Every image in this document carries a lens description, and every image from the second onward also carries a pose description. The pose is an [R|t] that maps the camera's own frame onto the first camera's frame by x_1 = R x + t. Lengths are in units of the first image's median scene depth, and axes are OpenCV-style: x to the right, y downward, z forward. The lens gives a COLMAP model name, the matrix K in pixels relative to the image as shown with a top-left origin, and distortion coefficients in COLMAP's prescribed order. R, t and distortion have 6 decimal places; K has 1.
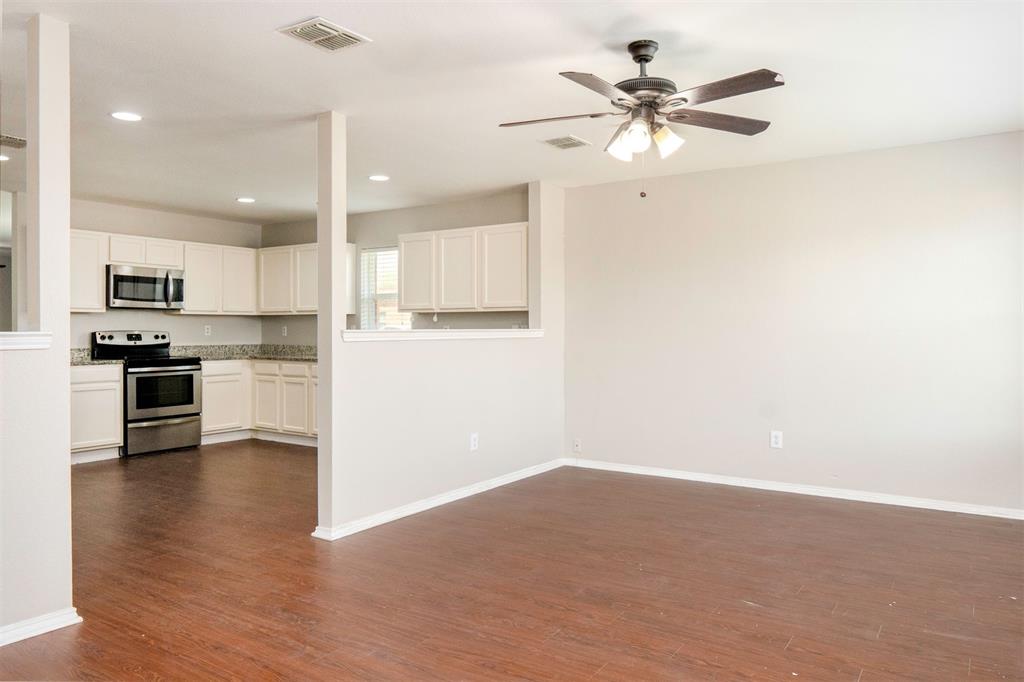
lens RADIAL K [[721.5, 0, 498.0], [0, 721.5, 334.2], [0, 0, 1]] dist [-0.005006, -0.002655]
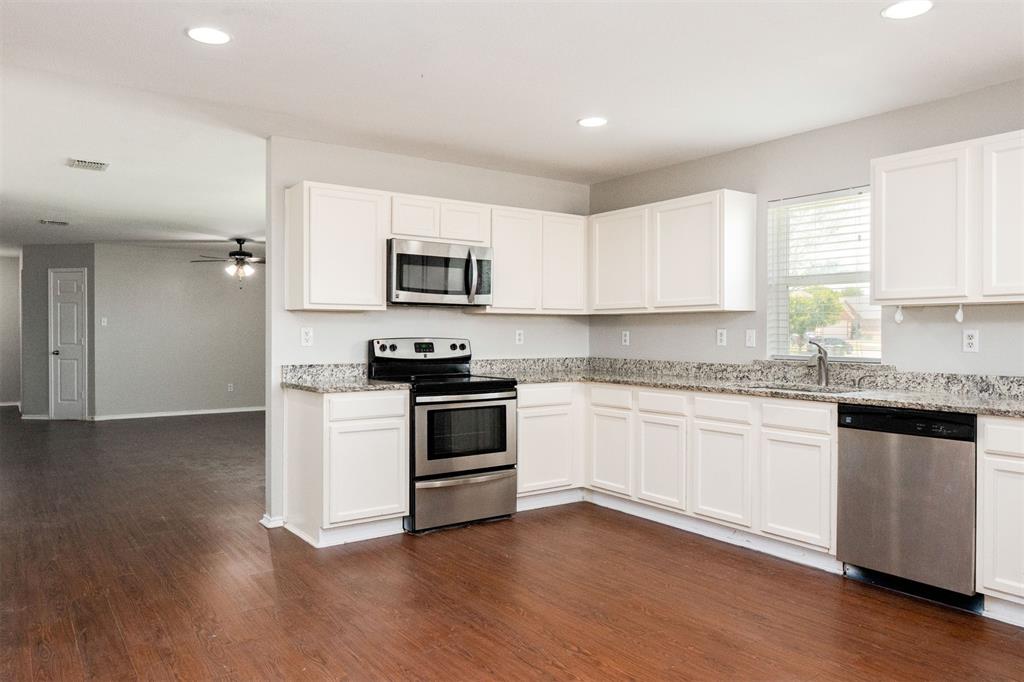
lens RADIAL K [[692.3, 0, 491.6], [0, 692.3, 340.2], [0, 0, 1]] dist [-0.002270, 0.000982]
pose [[0.935250, 0.004369, -0.353960, -0.212807], [-0.003164, 0.999987, 0.003982, -0.005427], [0.353973, -0.002604, 0.935252, 0.408778]]
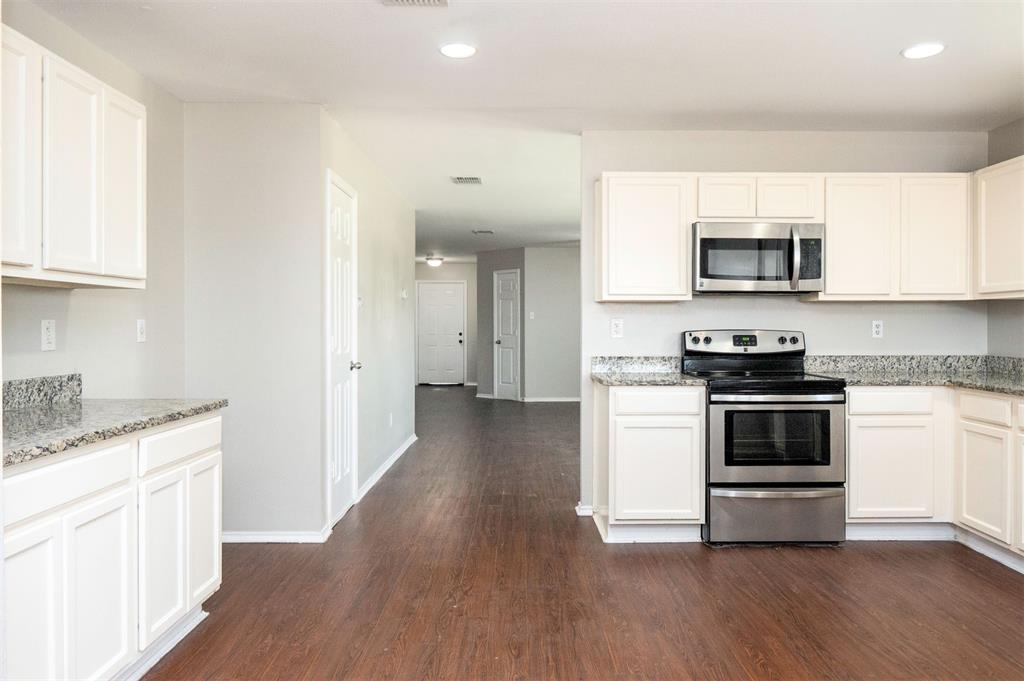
lens RADIAL K [[700.3, 0, 553.5], [0, 700.3, 329.6], [0, 0, 1]] dist [-0.001104, 0.000118]
pose [[0.591024, 0.004115, -0.806643, -0.119738], [-0.004255, 0.999989, 0.001984, -0.005436], [0.806643, 0.002260, 0.591035, 0.515193]]
